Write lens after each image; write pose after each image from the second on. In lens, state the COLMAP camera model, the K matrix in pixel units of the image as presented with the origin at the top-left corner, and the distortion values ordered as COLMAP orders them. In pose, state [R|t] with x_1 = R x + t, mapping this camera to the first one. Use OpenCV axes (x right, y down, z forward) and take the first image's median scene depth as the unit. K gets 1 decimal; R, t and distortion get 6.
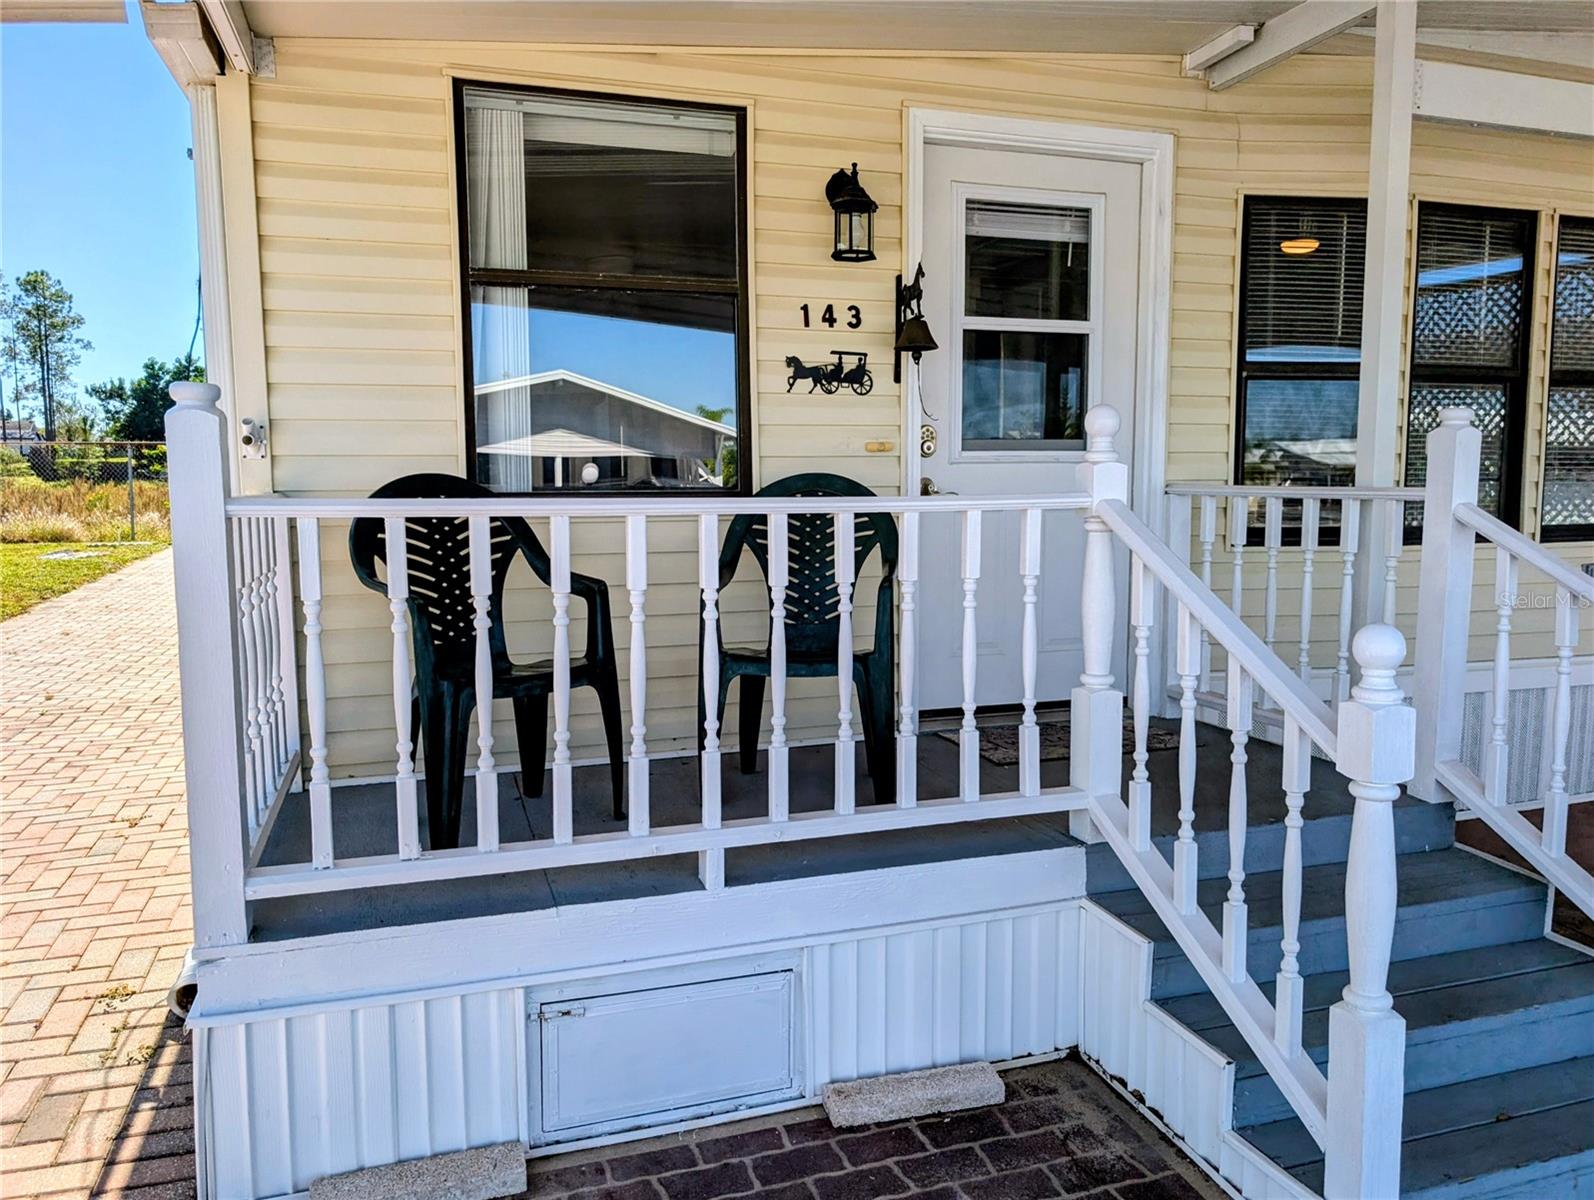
lens RADIAL K [[1147.5, 0, 797.0], [0, 1147.5, 600.0], [0, 0, 1]] dist [0.010692, -0.008724]
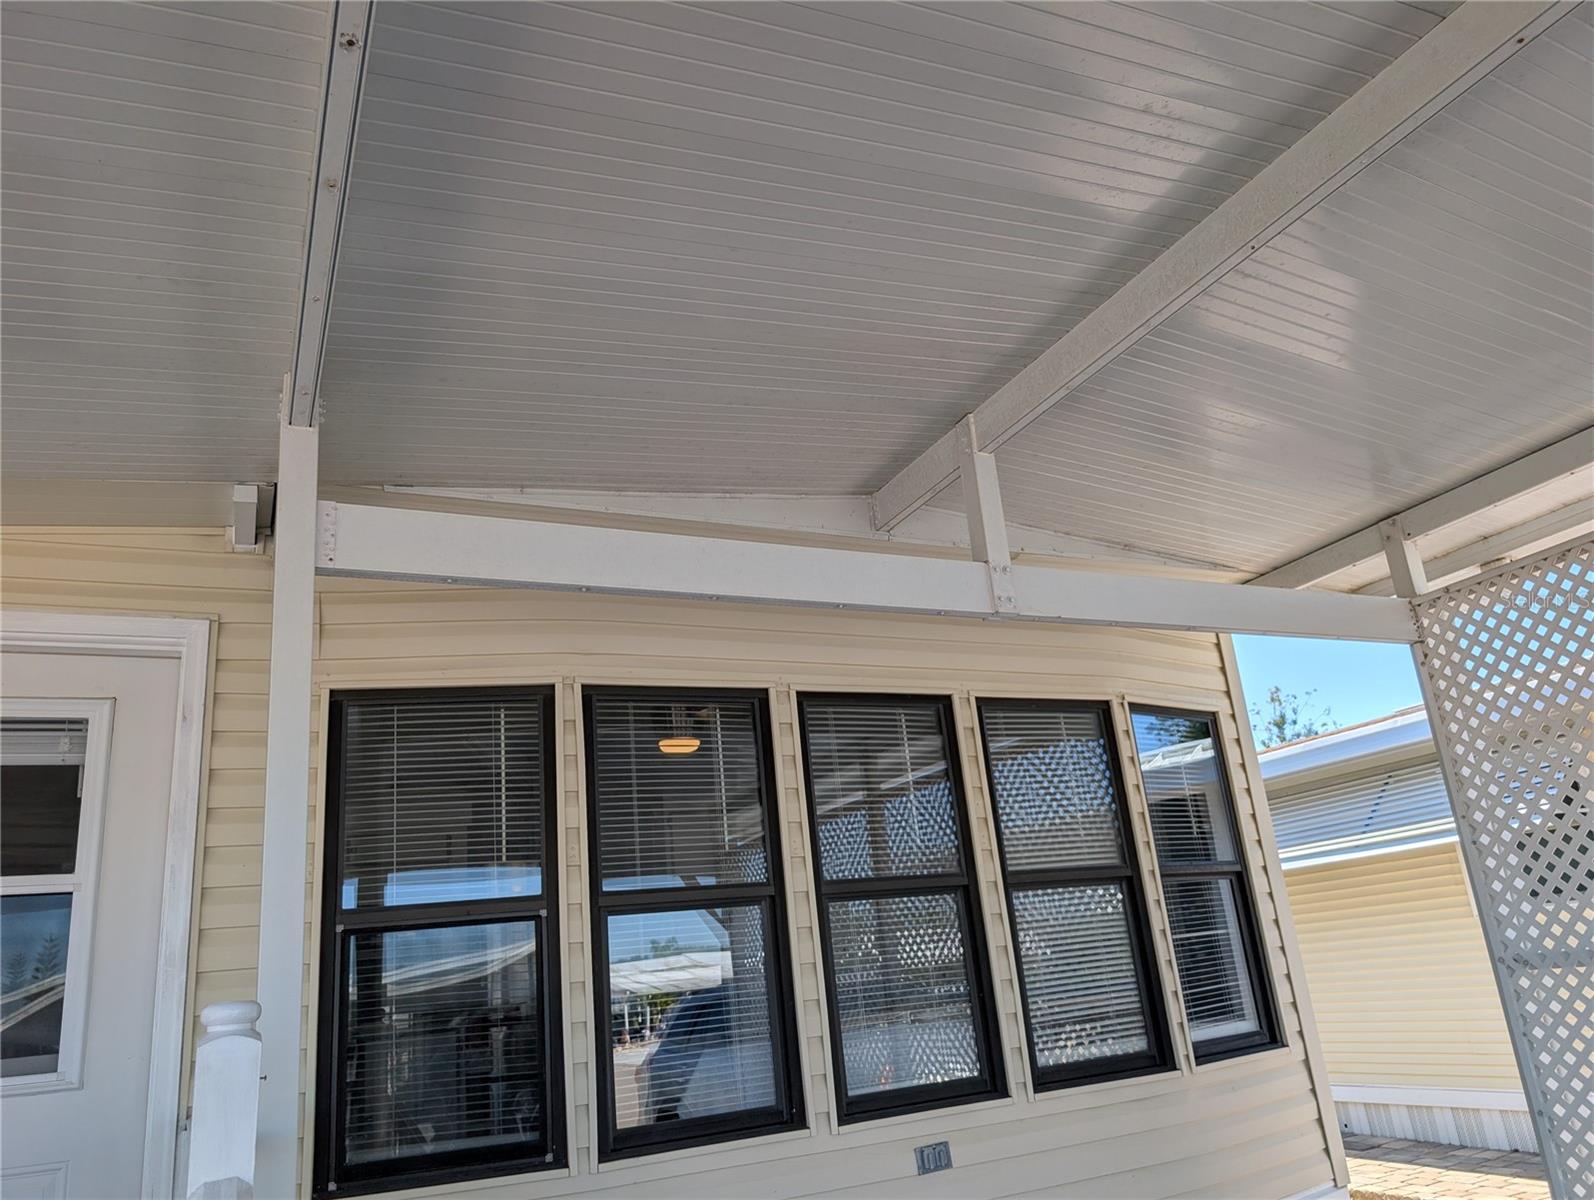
lens RADIAL K [[1206.6, 0, 797.0], [0, 1206.6, 600.0], [0, 0, 1]] dist [0.097072, -0.002418]
pose [[0.988275, -0.043700, 0.146299, 0.574573], [0.102478, 0.900136, -0.423382, -0.030895], [-0.113187, 0.433411, 0.894060, 0.215595]]
